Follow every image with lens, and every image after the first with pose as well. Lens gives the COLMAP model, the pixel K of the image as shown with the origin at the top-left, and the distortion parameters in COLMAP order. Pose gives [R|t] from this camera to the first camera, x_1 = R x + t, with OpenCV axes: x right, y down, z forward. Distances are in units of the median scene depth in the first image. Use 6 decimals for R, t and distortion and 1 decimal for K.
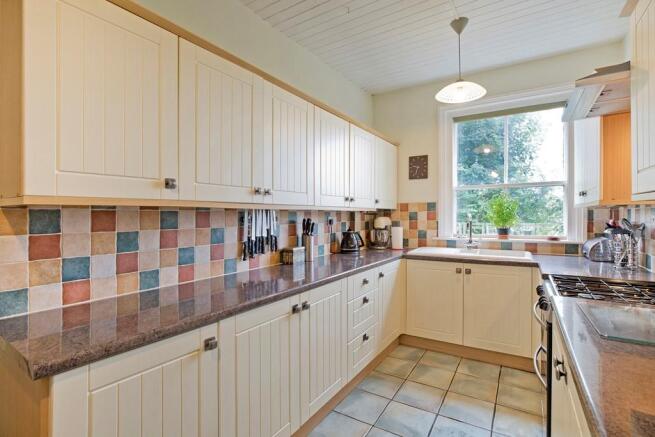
lens RADIAL K [[301.0, 0, 330.4], [0, 301.0, 214.8], [0, 0, 1]] dist [-0.042152, 0.030385]
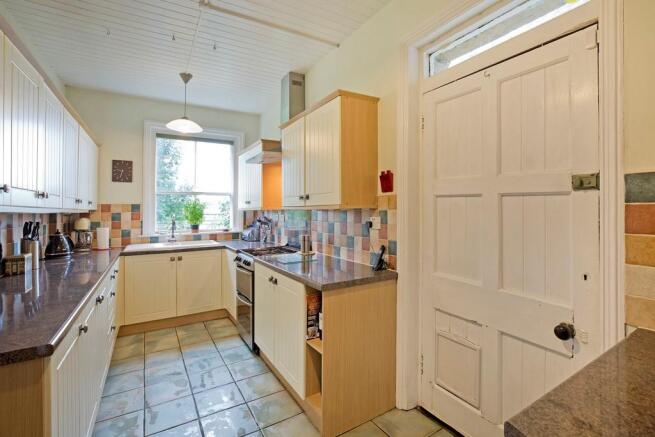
lens RADIAL K [[301.0, 0, 330.4], [0, 301.0, 214.8], [0, 0, 1]] dist [-0.042152, 0.030385]
pose [[0.440801, -0.011216, 0.897535, -0.363018], [0.005405, 0.999937, 0.009841, -0.009500], [-0.897589, 0.000513, 0.440834, -0.145366]]
